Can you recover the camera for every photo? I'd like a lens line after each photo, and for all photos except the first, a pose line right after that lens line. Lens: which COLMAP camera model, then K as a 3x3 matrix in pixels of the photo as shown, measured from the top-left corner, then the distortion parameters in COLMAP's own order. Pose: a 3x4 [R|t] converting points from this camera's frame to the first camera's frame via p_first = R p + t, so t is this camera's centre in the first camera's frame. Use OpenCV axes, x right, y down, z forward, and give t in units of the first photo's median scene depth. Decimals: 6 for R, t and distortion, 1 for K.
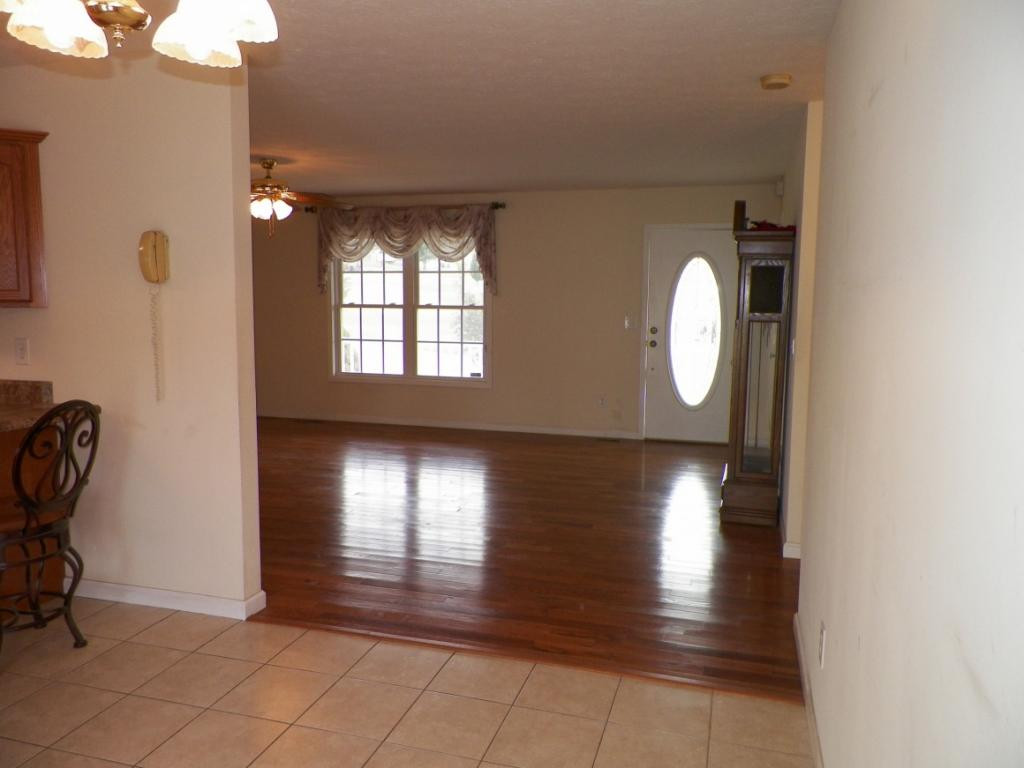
lens RADIAL K [[772.4, 0, 509.9], [0, 772.4, 386.5], [0, 0, 1]] dist [-0.013218, 0.012159]
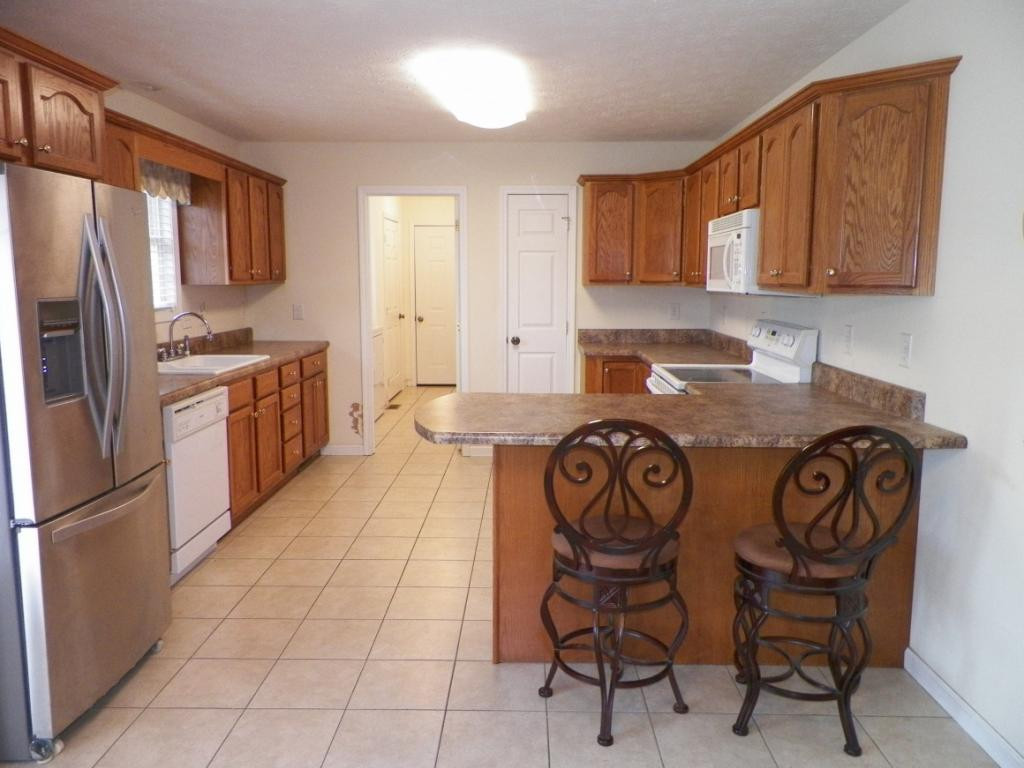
lens RADIAL K [[772.4, 0, 509.4], [0, 772.4, 377.6], [0, 0, 1]] dist [-0.013218, 0.012159]
pose [[0.265892, 0.123731, -0.956029, 0.018409], [-0.118026, 0.988446, 0.095101, -0.047305], [0.956750, 0.087550, 0.277424, 0.415244]]
